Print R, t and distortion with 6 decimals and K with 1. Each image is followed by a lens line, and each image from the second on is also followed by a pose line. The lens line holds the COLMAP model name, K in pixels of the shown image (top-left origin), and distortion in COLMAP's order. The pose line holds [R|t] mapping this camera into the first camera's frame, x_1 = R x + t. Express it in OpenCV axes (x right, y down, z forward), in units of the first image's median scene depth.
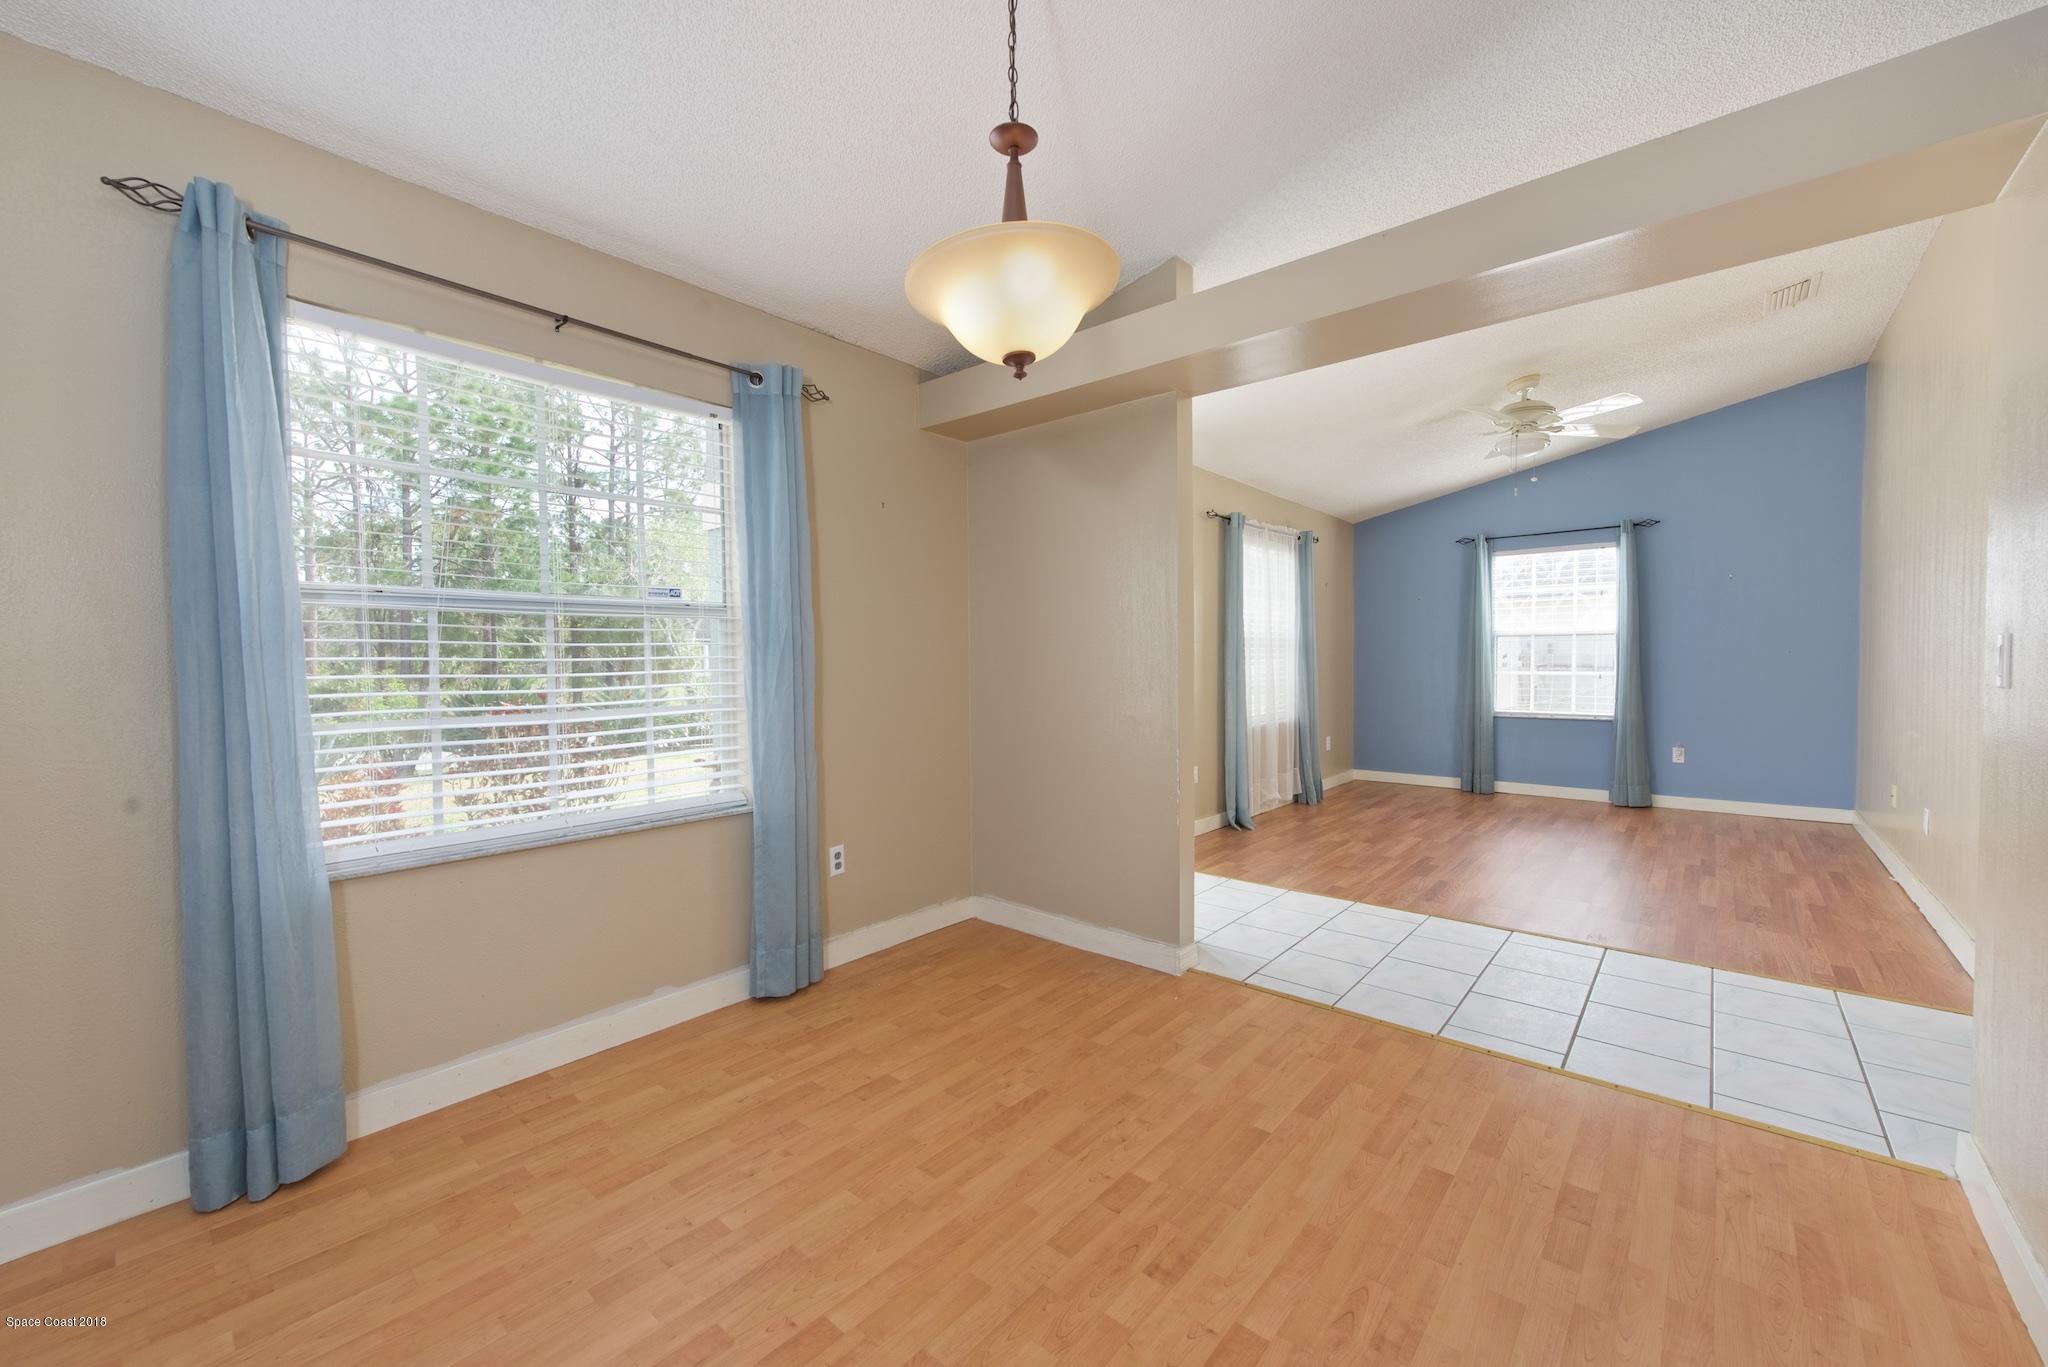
lens RADIAL K [[800.9, 0, 1024.1], [0, 800.9, 679.7], [0, 0, 1]] dist [0.002876, -0.000902]
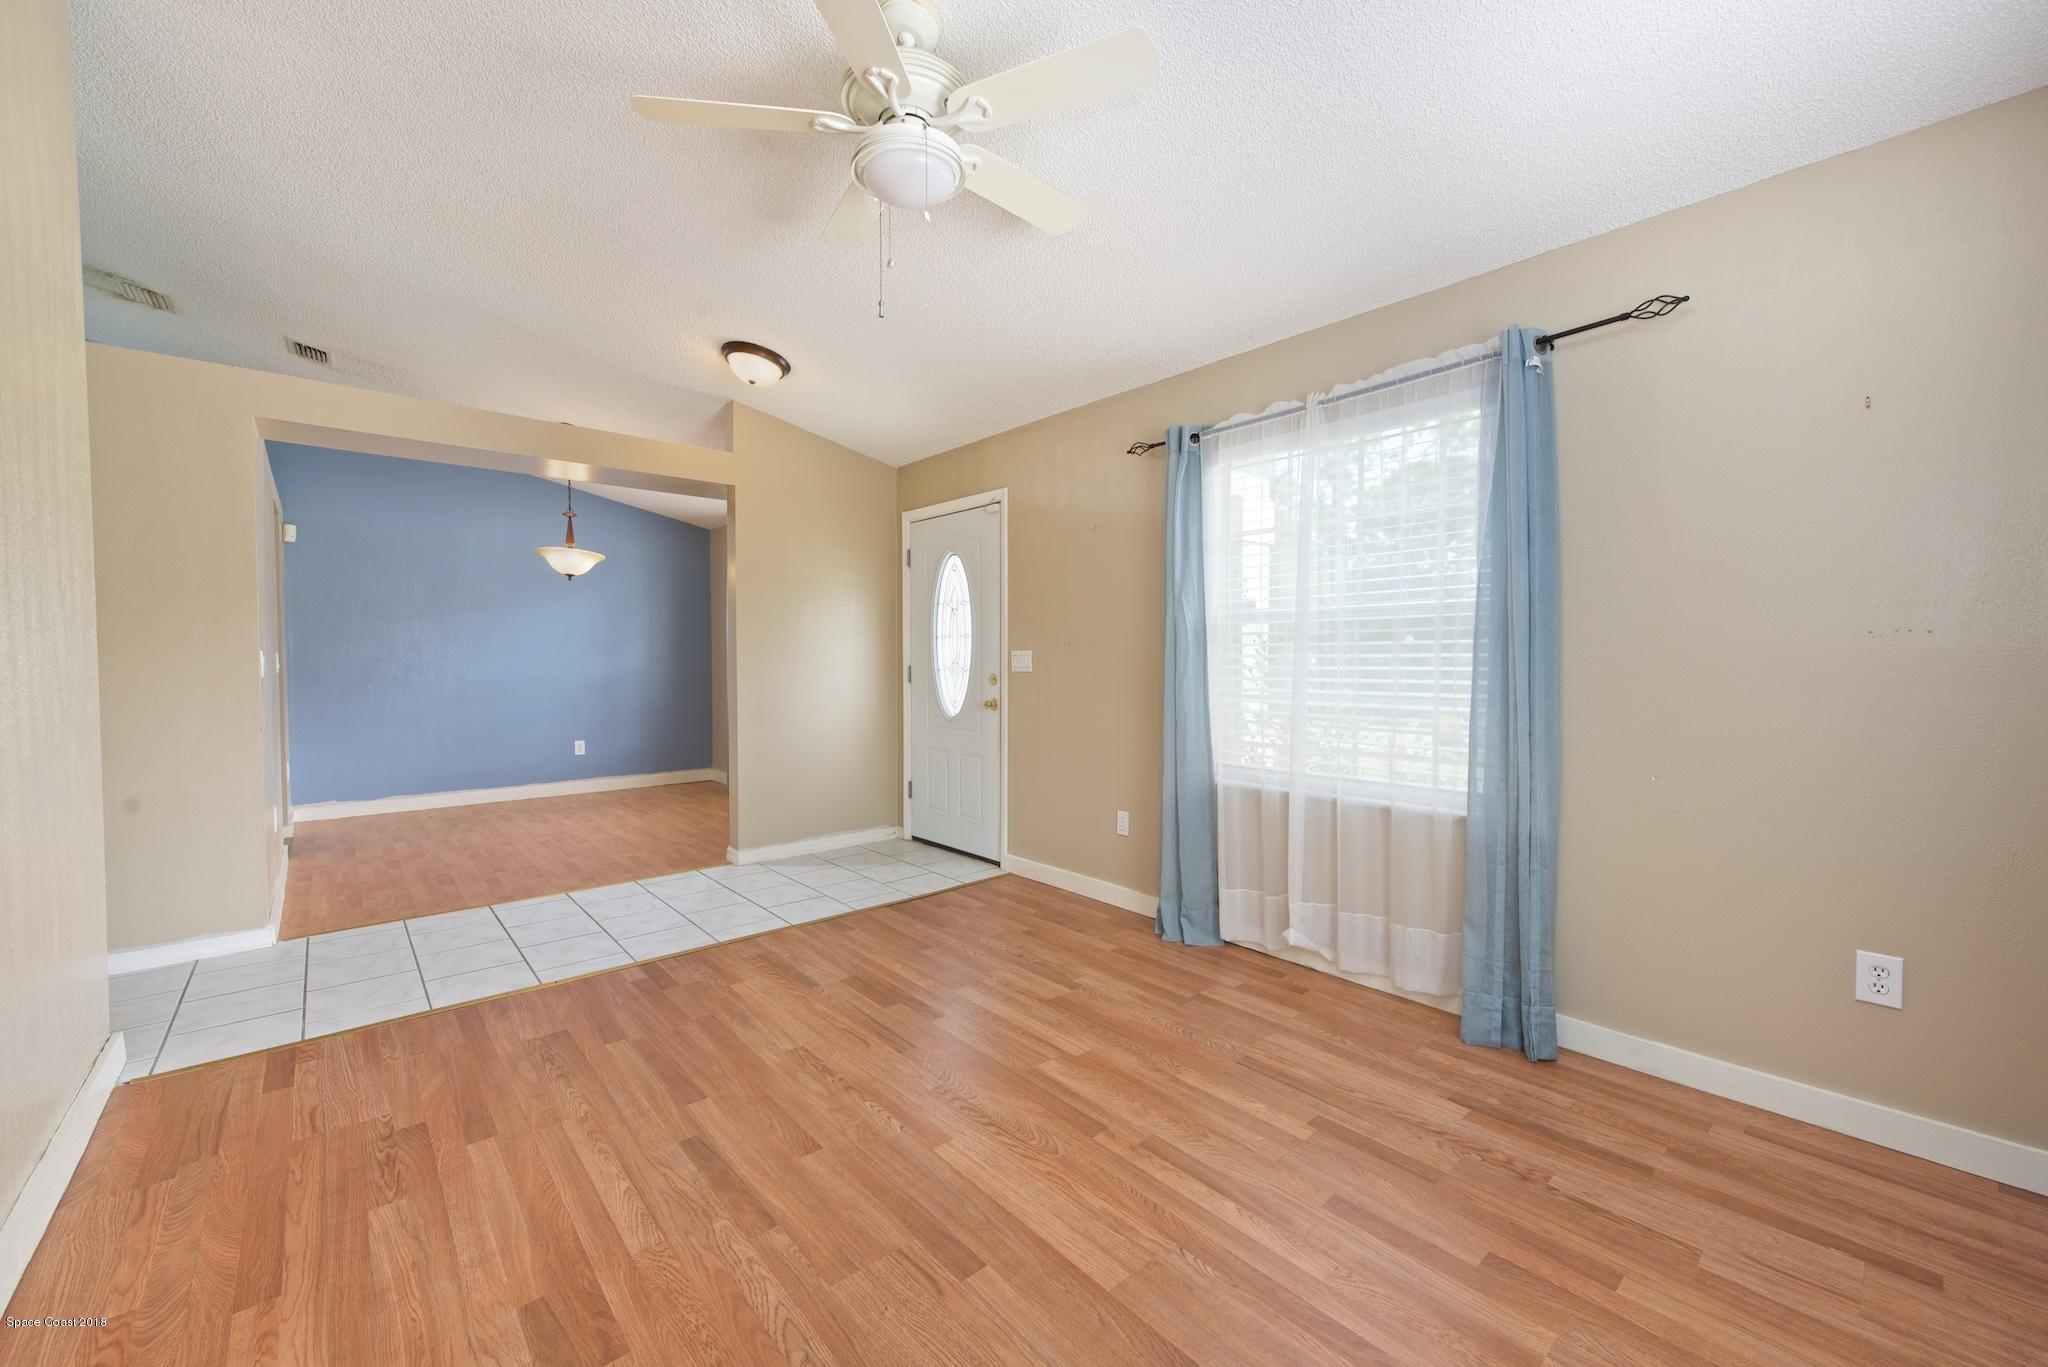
lens RADIAL K [[800.9, 0, 1024.1], [0, 800.9, 679.7], [0, 0, 1]] dist [0.002876, -0.000902]
pose [[-0.144744, 0.061297, -0.987569, 1.262942], [-0.012141, 0.997894, 0.063717, -0.066101], [0.989395, 0.021212, -0.143695, 1.381728]]
